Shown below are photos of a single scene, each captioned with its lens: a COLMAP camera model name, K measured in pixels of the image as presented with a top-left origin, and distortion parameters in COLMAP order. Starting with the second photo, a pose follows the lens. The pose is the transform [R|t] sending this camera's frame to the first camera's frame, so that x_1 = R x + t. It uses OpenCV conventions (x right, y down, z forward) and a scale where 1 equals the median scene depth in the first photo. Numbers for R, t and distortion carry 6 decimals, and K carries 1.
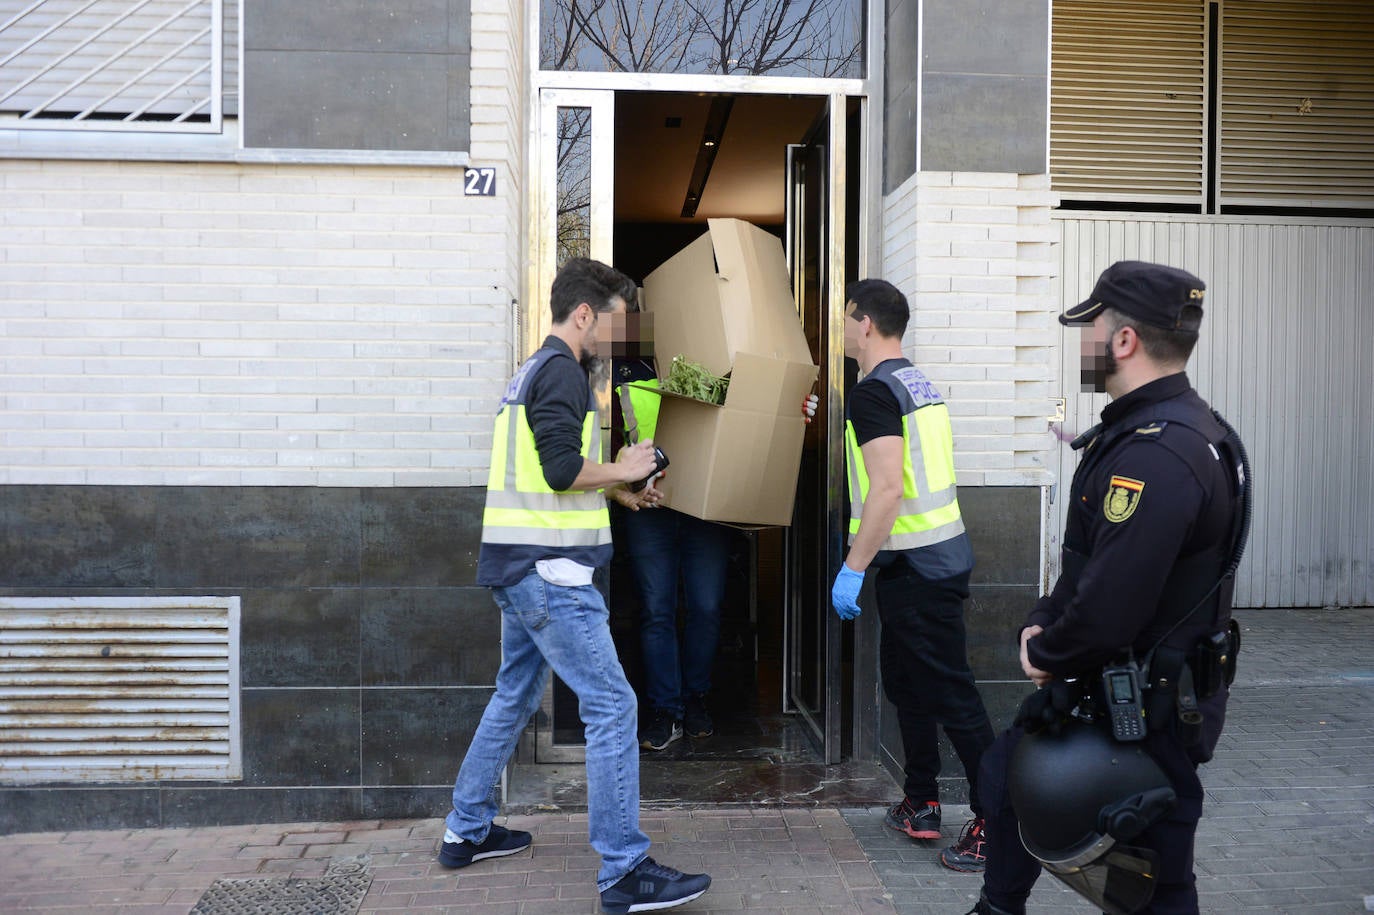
lens RADIAL K [[678.5, 0, 685.5], [0, 678.5, 462.4], [0, 0, 1]] dist [-0.008627, -0.001756]
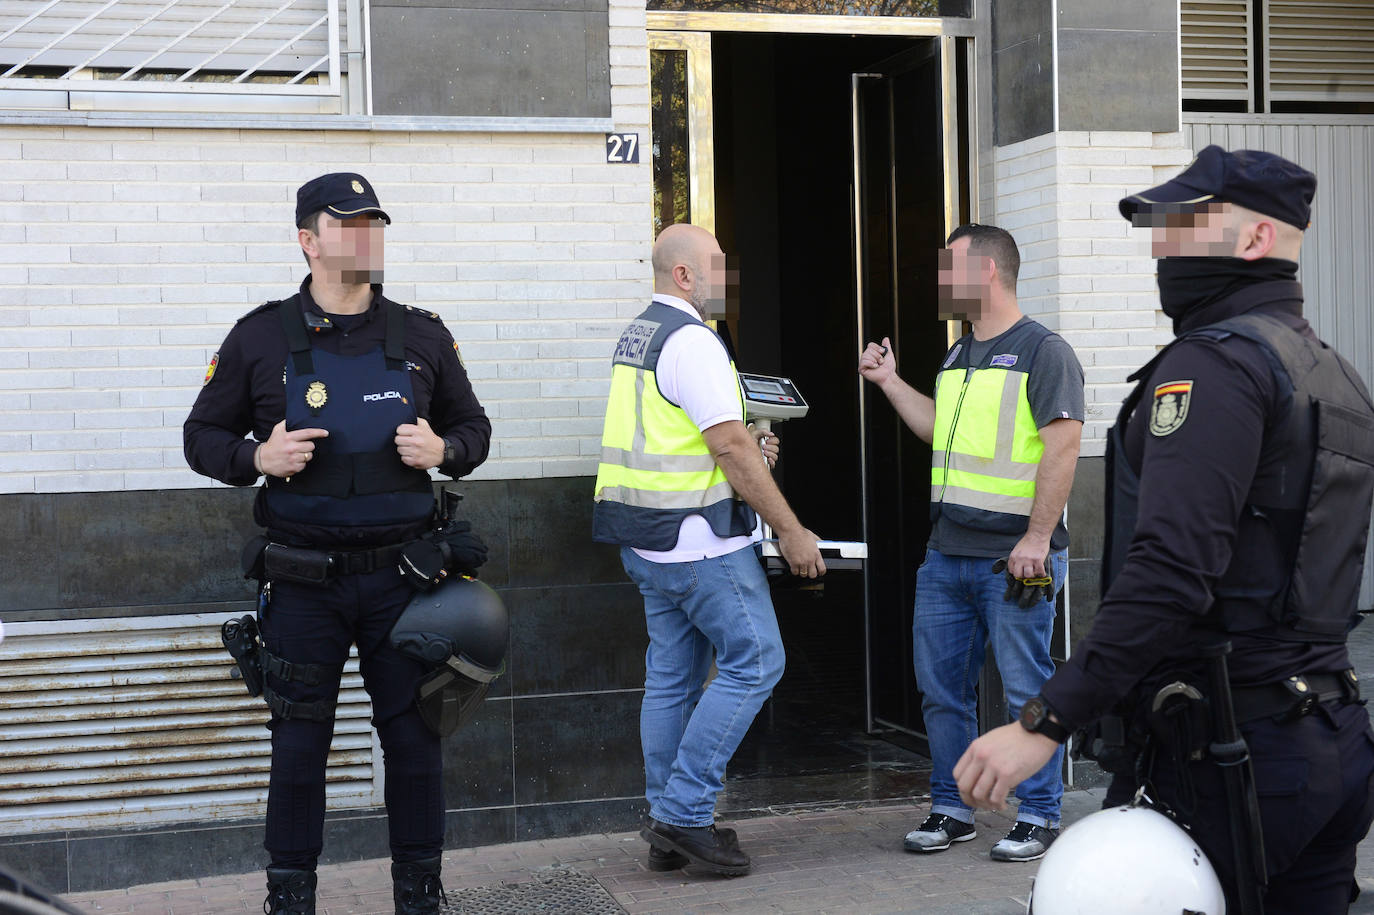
lens RADIAL K [[931.2, 0, 687.9], [0, 931.2, 451.2], [0, 0, 1]] dist [-0.002894, 0.000418]
pose [[0.993847, -0.036493, 0.104576, -0.365103], [0.036574, 0.999330, 0.001141, 0.005557], [-0.104548, 0.002691, 0.994516, -0.288039]]
